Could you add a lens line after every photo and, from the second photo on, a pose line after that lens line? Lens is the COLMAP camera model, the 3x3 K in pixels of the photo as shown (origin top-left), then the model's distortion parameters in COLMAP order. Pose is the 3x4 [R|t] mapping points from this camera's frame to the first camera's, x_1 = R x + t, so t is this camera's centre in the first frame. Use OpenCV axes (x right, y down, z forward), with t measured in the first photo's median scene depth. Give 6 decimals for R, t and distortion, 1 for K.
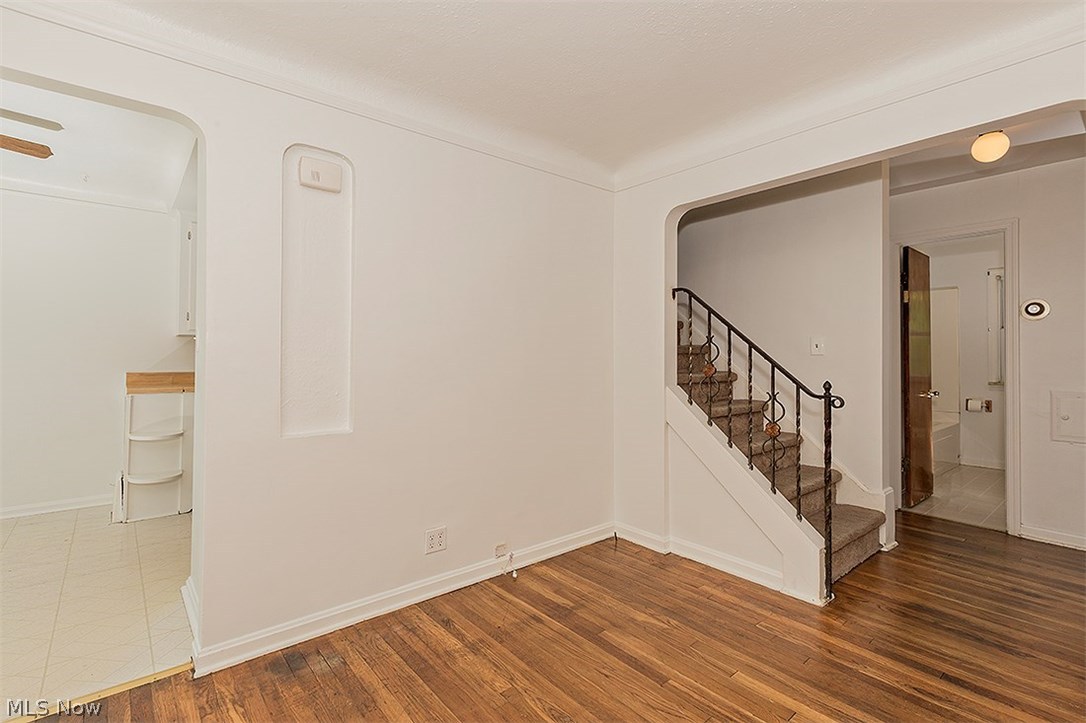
lens RADIAL K [[498.2, 0, 541.1], [0, 498.2, 356.4], [0, 0, 1]] dist [0.003361, 0.000612]
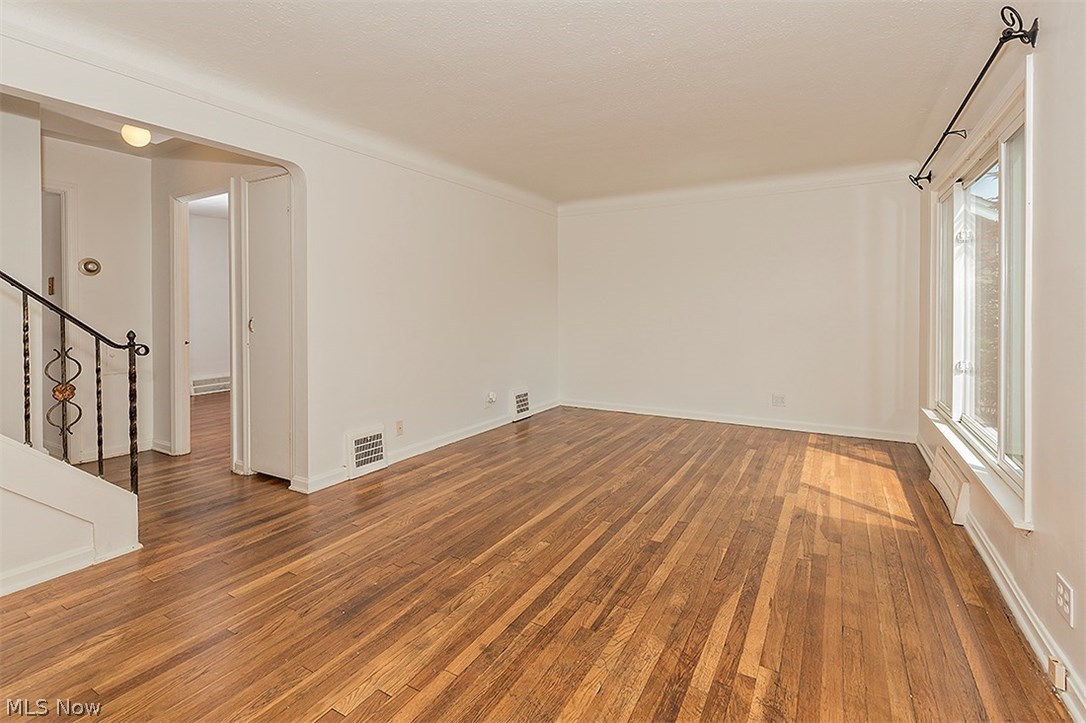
lens RADIAL K [[498.2, 0, 523.9], [0, 498.2, 313.3], [0, 0, 1]] dist [0.003361, 0.000612]
pose [[-0.309141, -0.010635, 0.950957, -0.652499], [-0.001054, 0.999941, 0.010840, 0.001971], [-0.951016, 0.002349, -0.309134, 0.555092]]
